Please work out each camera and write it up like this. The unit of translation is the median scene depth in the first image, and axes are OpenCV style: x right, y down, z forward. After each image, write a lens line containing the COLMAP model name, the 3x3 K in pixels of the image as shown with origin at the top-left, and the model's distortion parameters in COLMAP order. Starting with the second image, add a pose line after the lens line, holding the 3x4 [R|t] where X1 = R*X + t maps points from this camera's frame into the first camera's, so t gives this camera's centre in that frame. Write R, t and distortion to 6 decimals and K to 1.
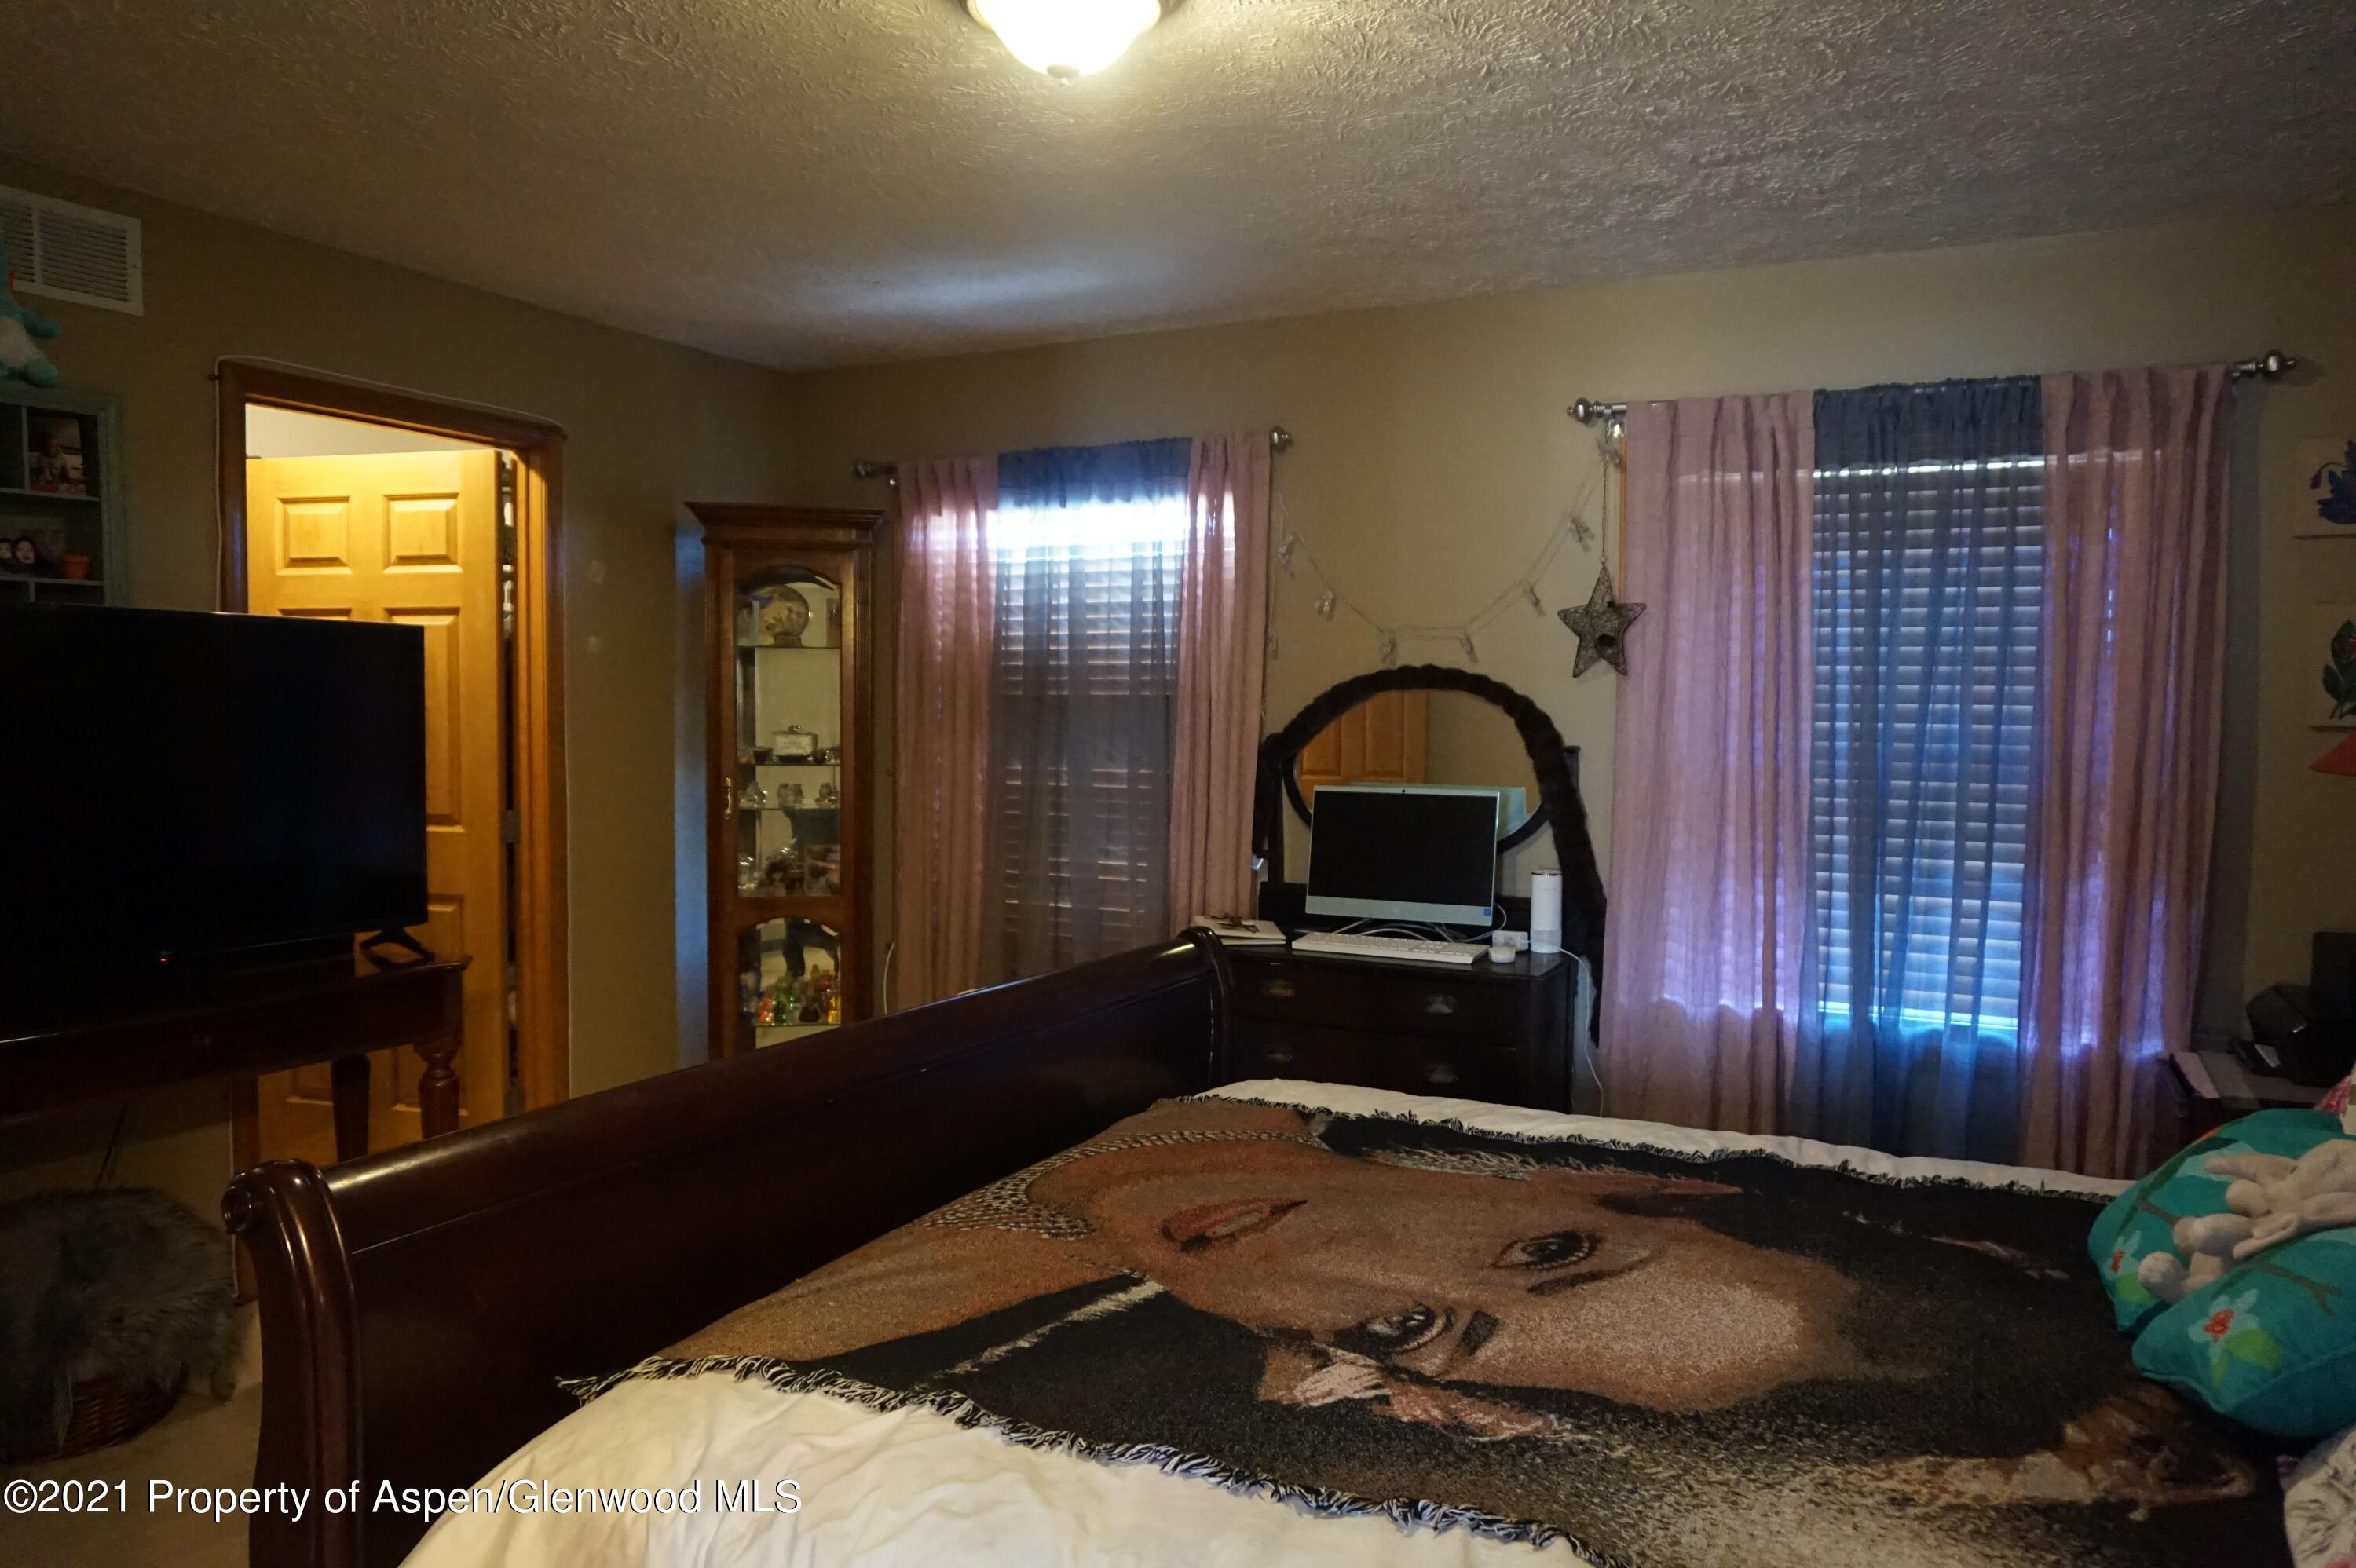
lens RADIAL K [[1605.5, 0, 1178.0], [0, 1605.5, 784.0], [0, 0, 1]] dist [-0.046773, 0.039302]
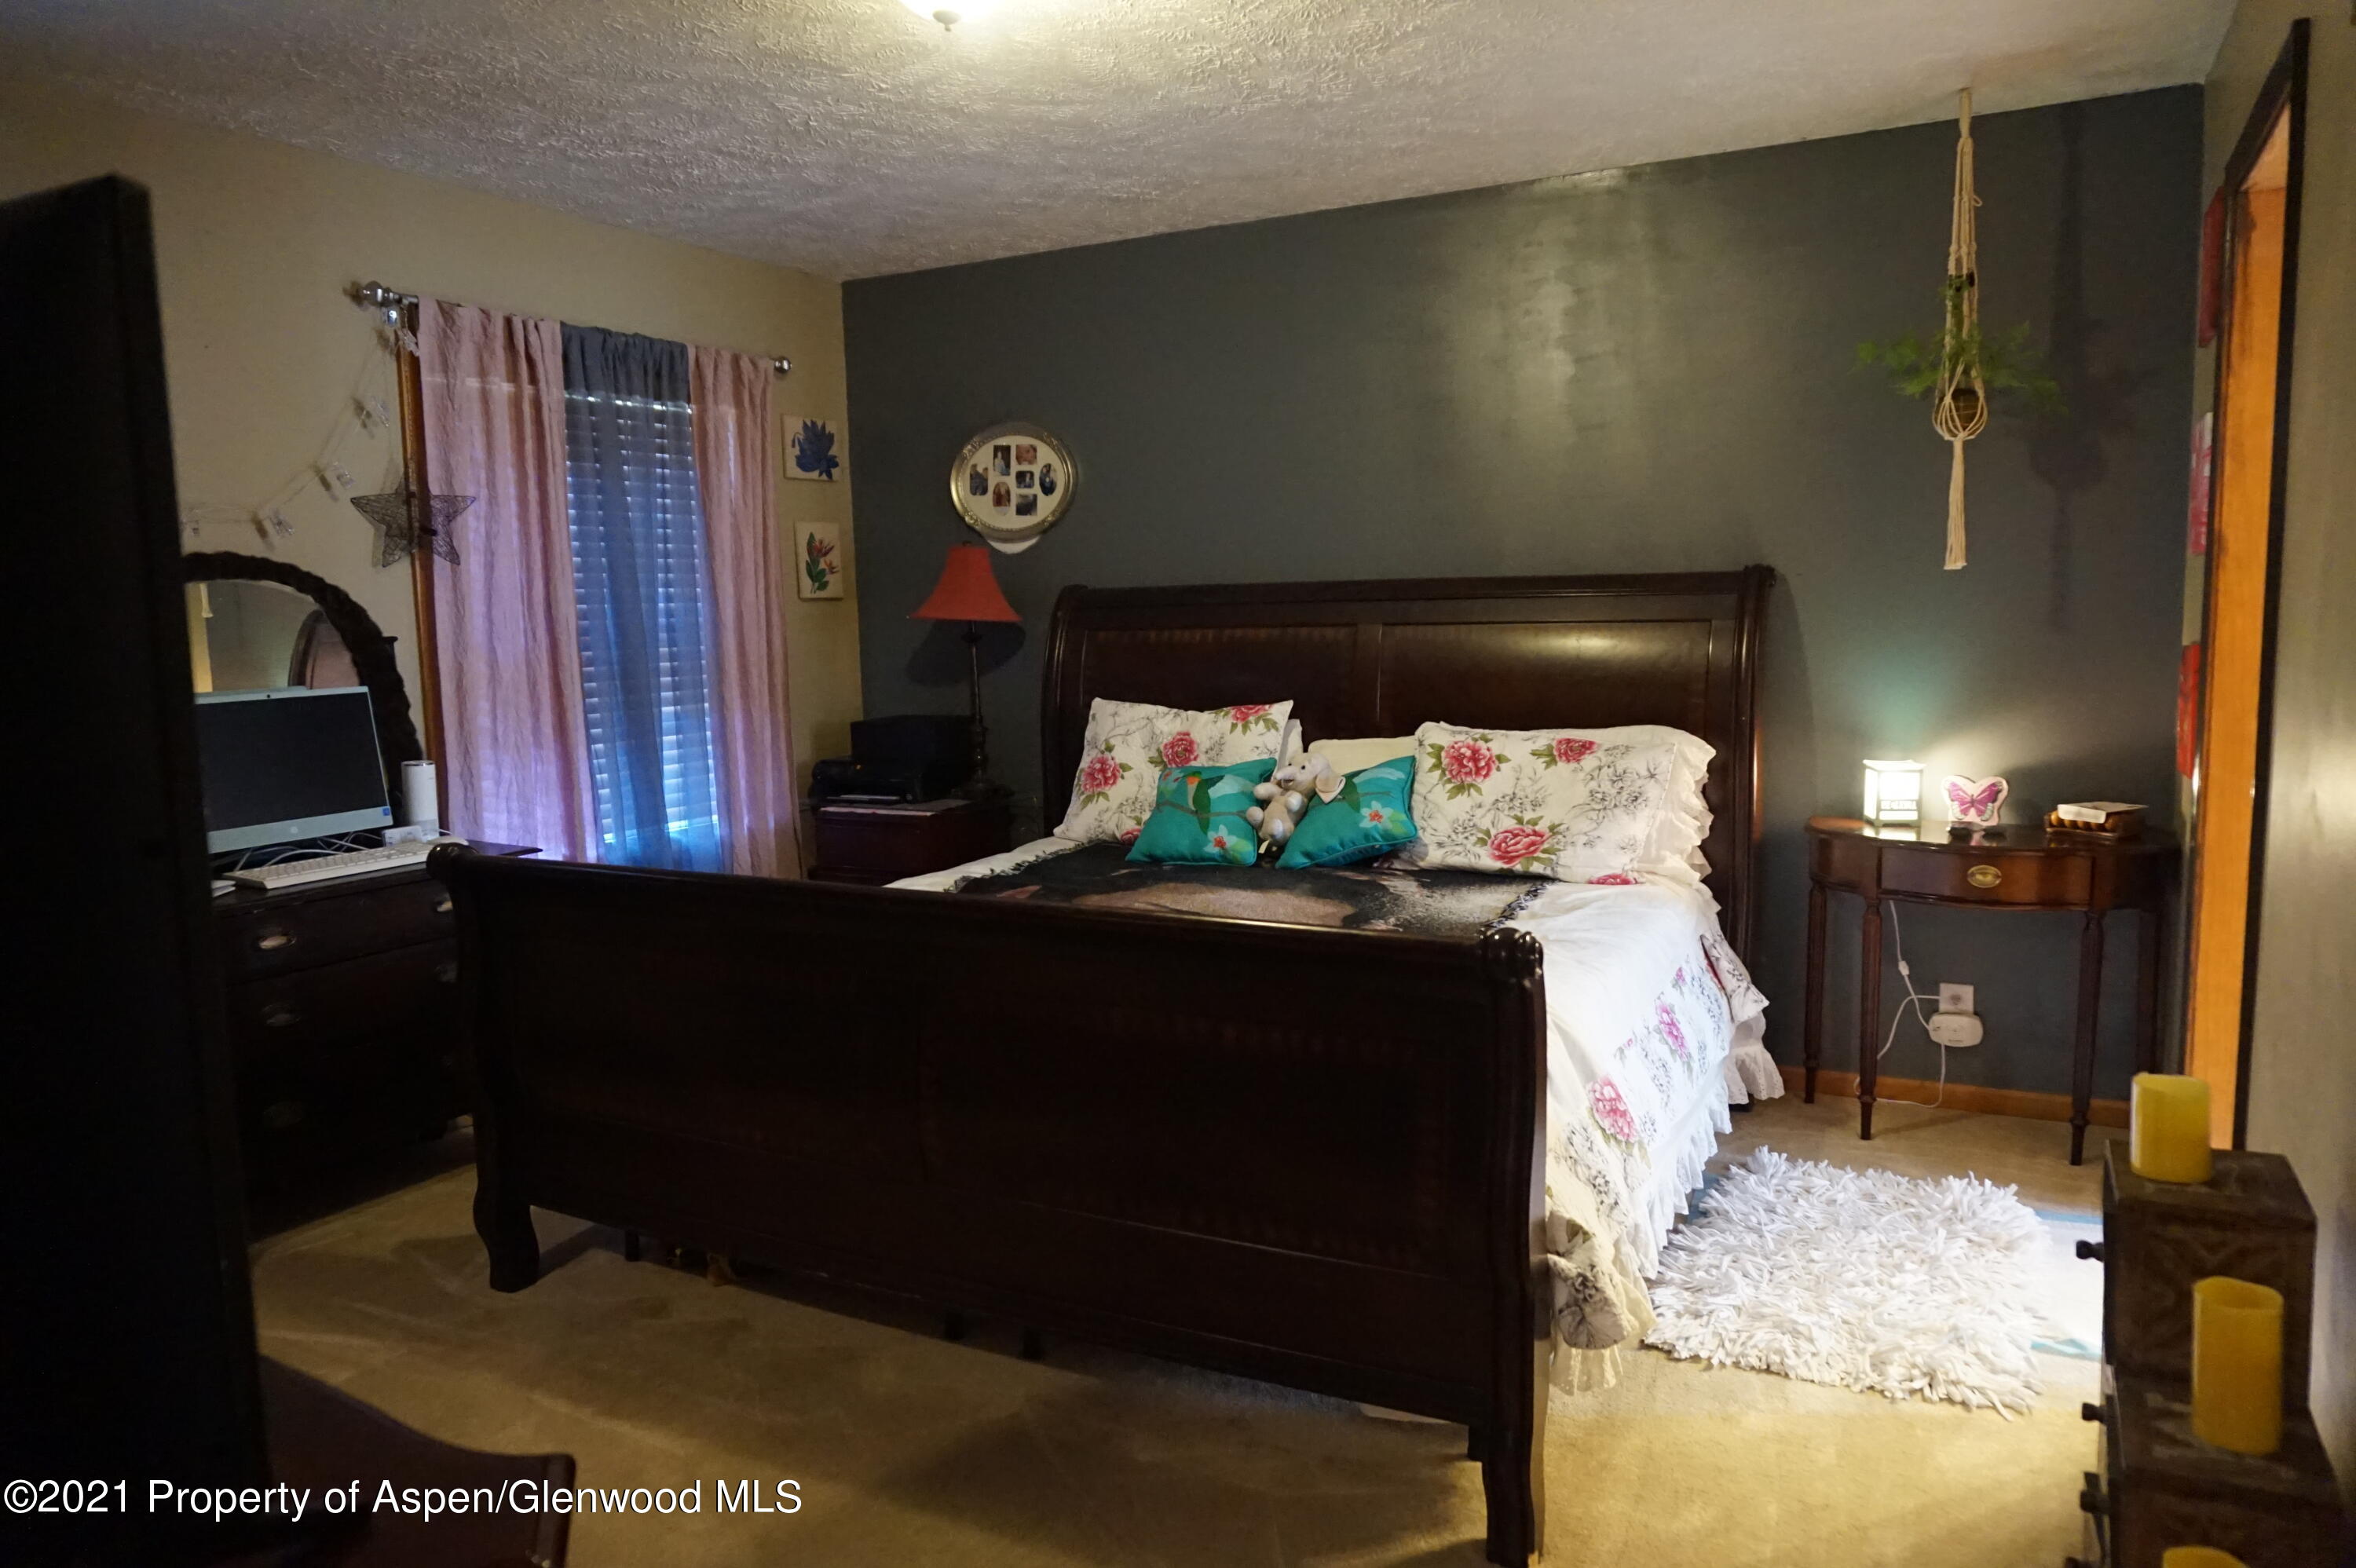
lens RADIAL K [[1605.5, 0, 1178.0], [0, 1605.5, 784.0], [0, 0, 1]] dist [-0.046773, 0.039302]
pose [[0.002648, -0.127066, 0.991891, -0.781383], [0.068463, 0.989590, 0.126588, -0.025782], [-0.997650, 0.067572, 0.011320, 0.533405]]
